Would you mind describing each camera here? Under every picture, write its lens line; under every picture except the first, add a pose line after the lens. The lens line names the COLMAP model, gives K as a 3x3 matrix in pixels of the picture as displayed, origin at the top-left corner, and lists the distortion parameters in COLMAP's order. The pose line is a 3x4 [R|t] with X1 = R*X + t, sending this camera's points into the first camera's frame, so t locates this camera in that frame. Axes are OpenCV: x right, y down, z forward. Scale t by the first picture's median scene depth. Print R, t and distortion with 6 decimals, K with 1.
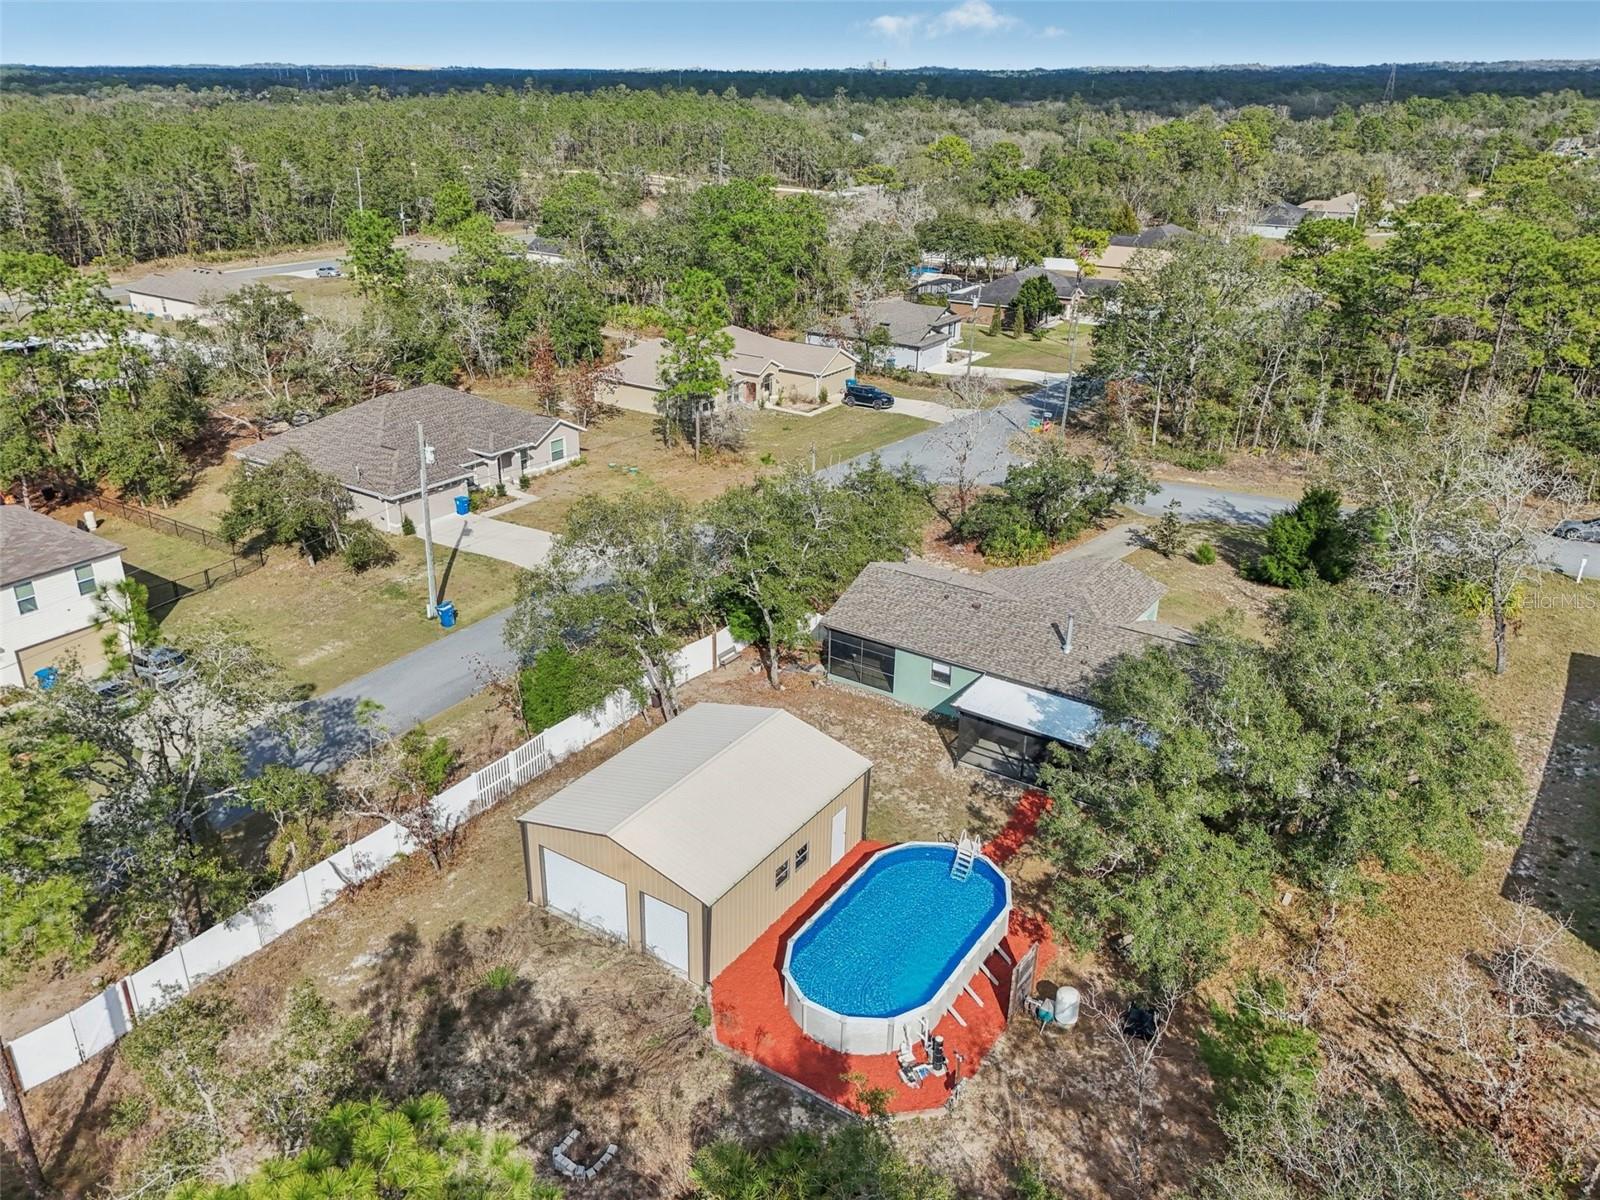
lens RADIAL K [[1173.4, 0, 800.0], [0, 1173.4, 600.0], [0, 0, 1]] dist [0.044918, -0.028519]
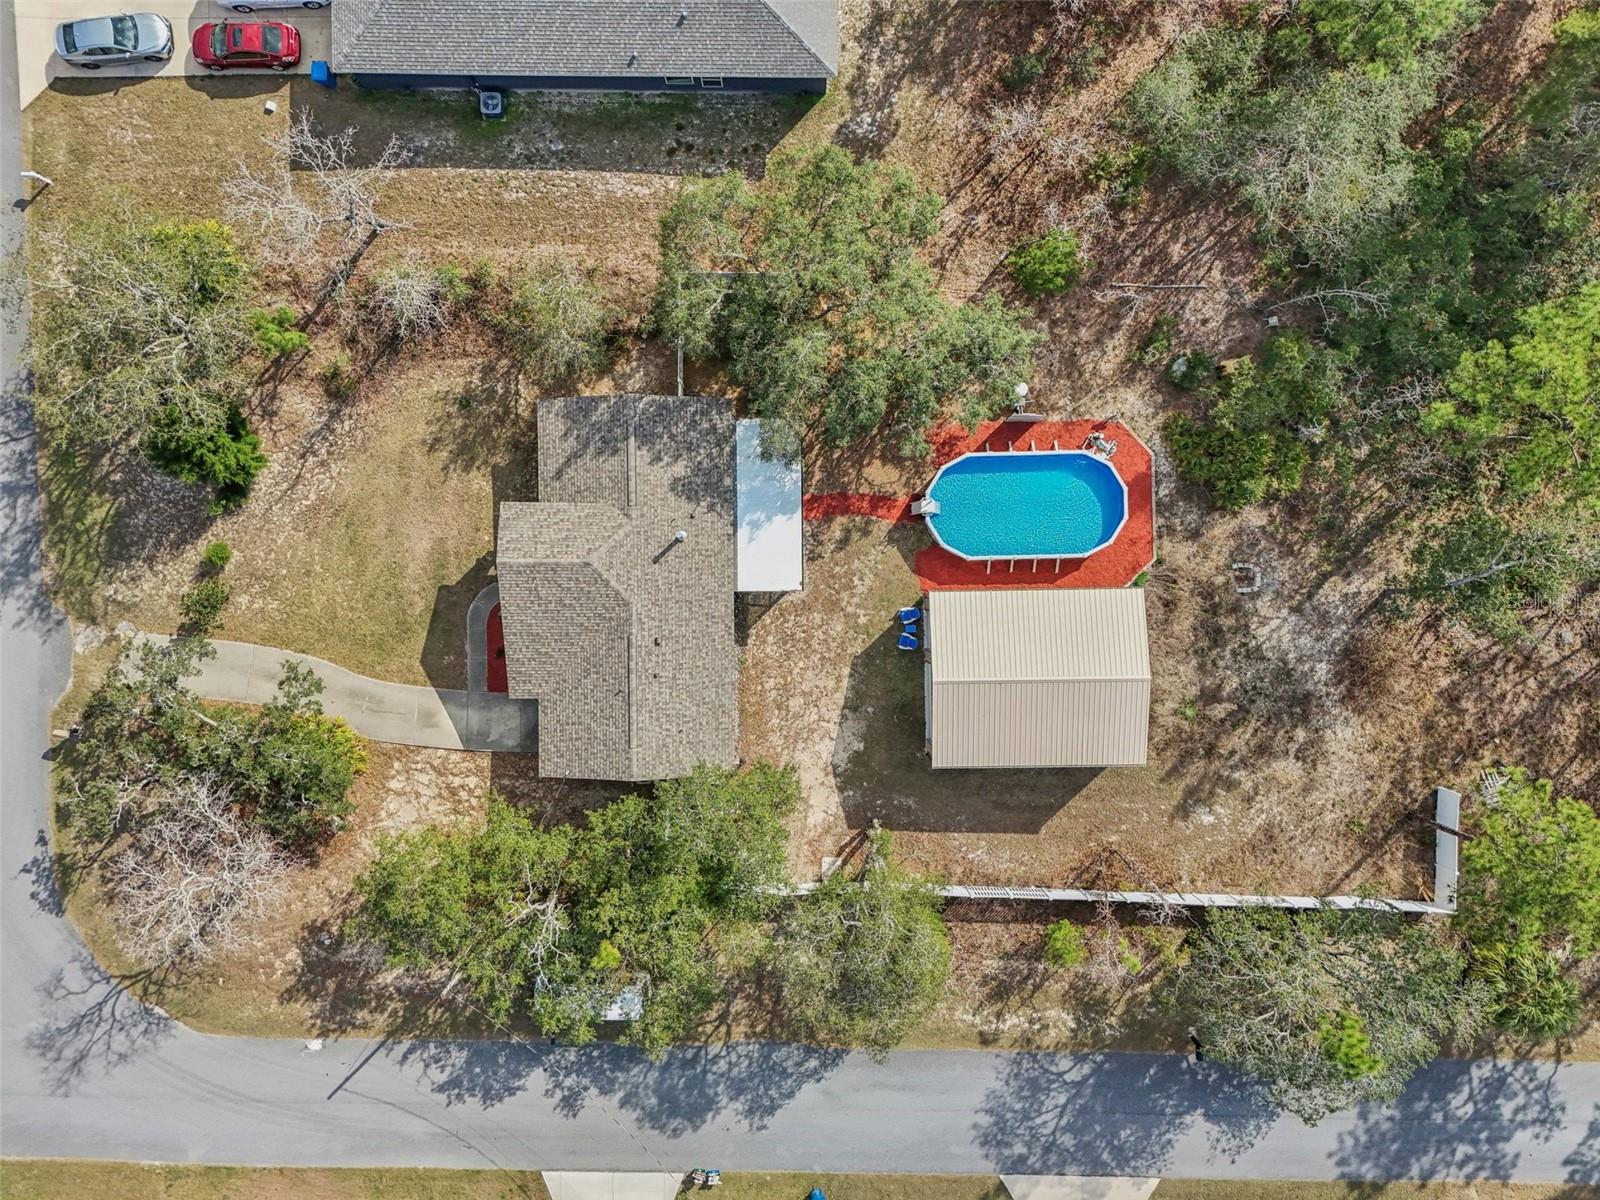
lens RADIAL K [[1179.5, 0, 781.4], [0, 1179.5, 591.9], [0, 0, 1]] dist [0.078877, -0.064026]
pose [[-0.572725, -0.819657, -0.012174, 0.153898], [0.332512, -0.245862, 0.910488, -0.972828], [-0.749281, 0.517411, 0.413357, 0.534950]]
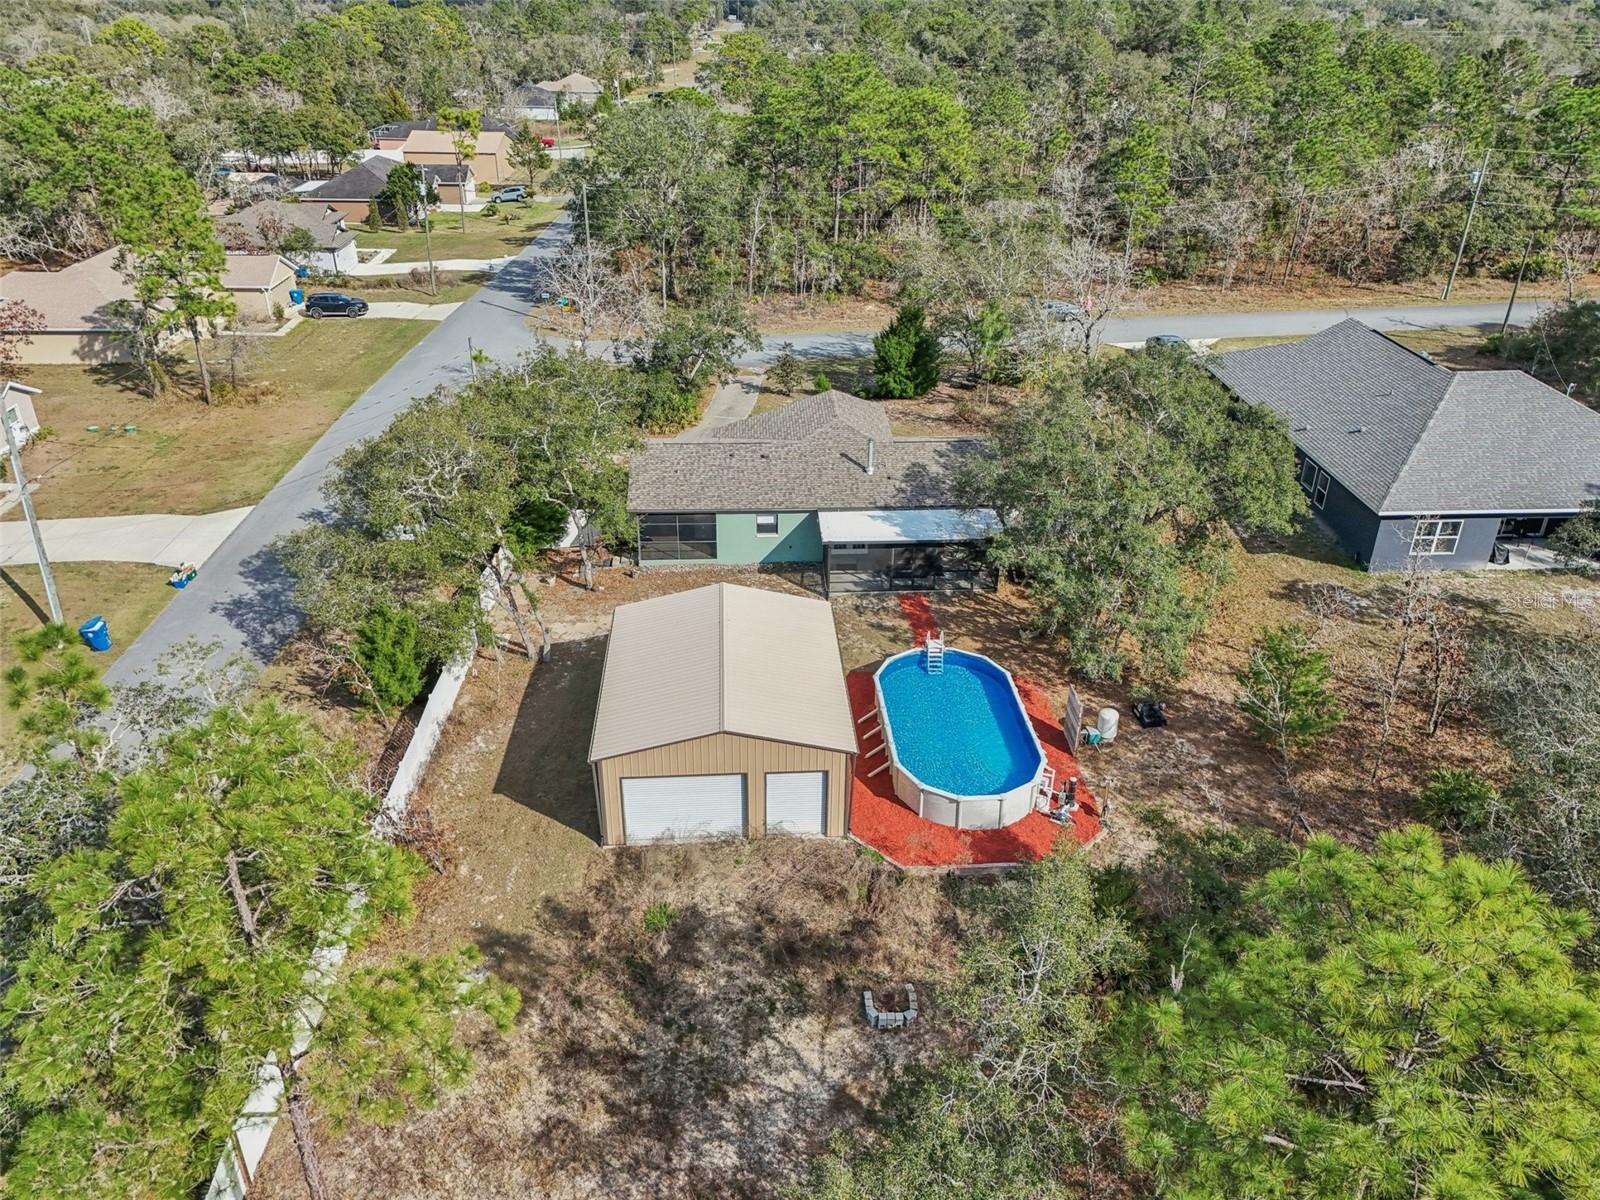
lens RADIAL K [[1160.3, 0, 800.0], [0, 1160.3, 600.0], [0, 0, 1]] dist [0.106099, -0.134363]
pose [[0.793285, -0.282368, 0.539414, -0.467222], [0.238487, 0.959268, 0.151421, -0.023544], [-0.560199, 0.008524, 0.828314, 0.142526]]
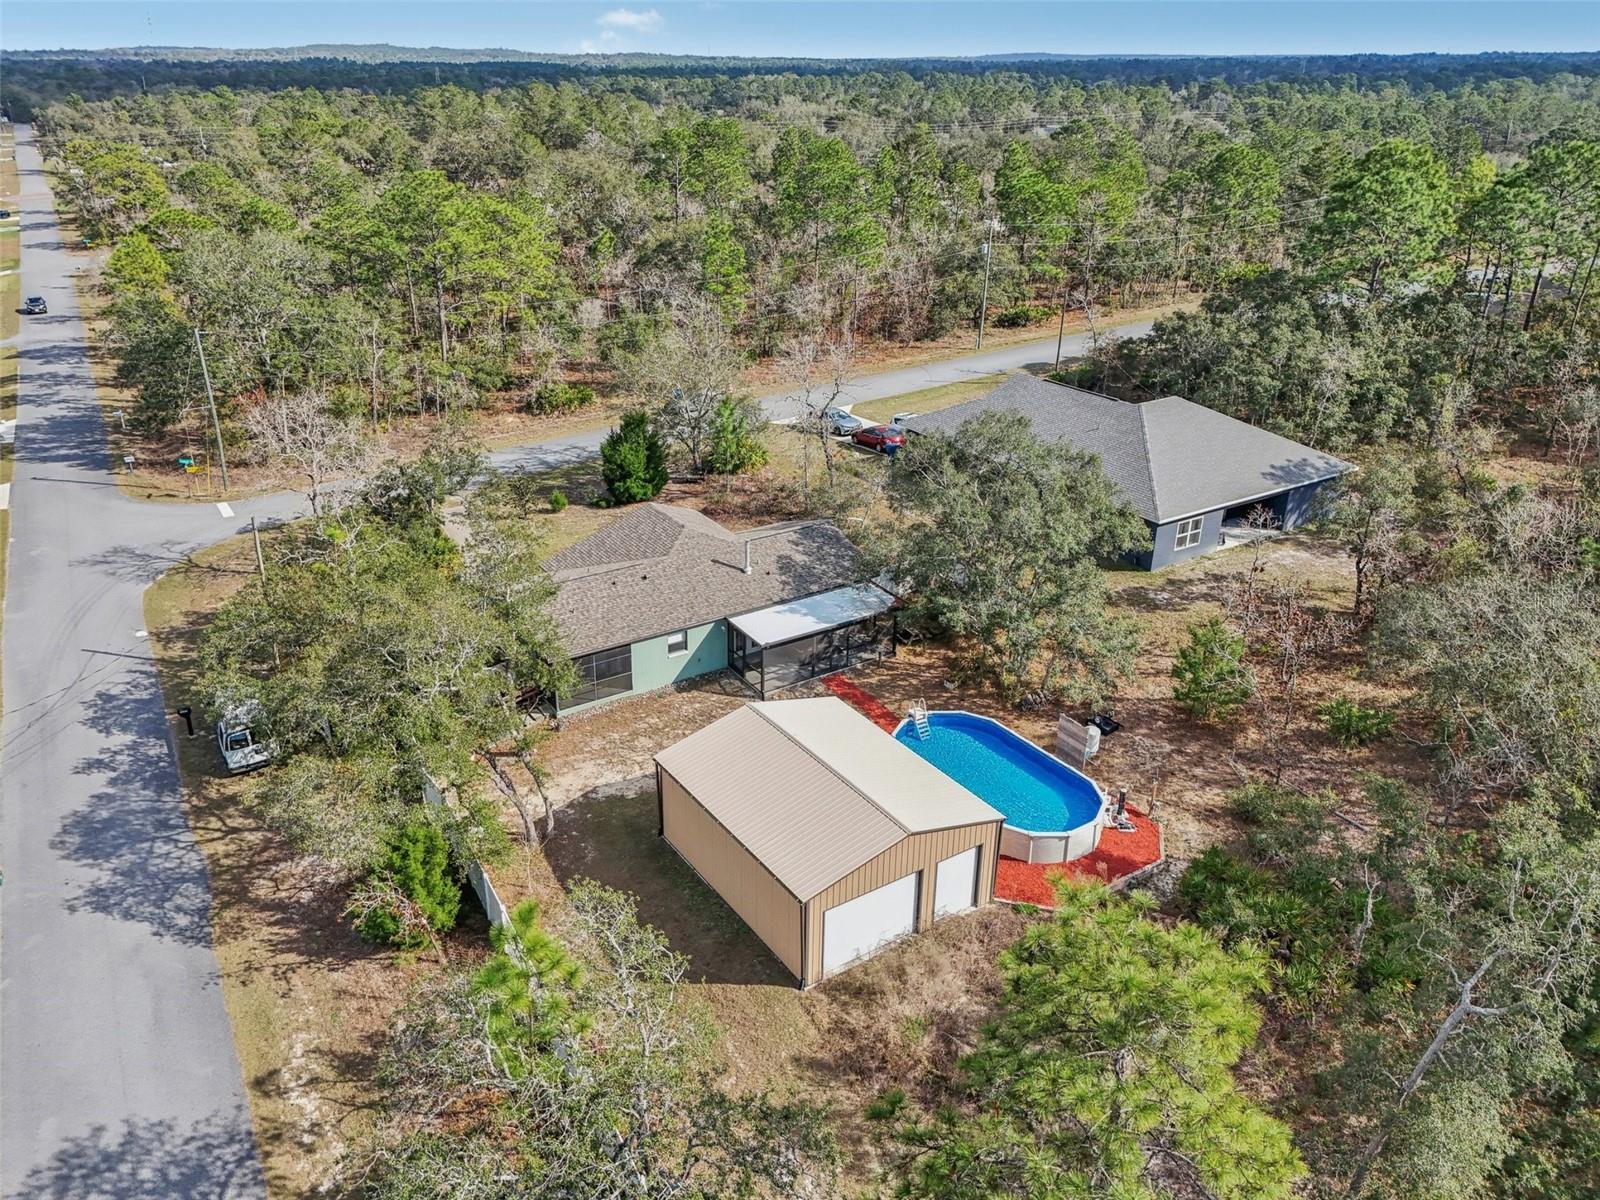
lens RADIAL K [[1179.5, 0, 781.4], [0, 1179.5, 591.9], [0, 0, 1]] dist [0.078877, -0.064026]
pose [[0.393858, -0.372264, 0.840414, -0.759863], [0.371598, 0.900755, 0.224844, -0.192745], [-0.840709, 0.223740, 0.493102, 0.434591]]
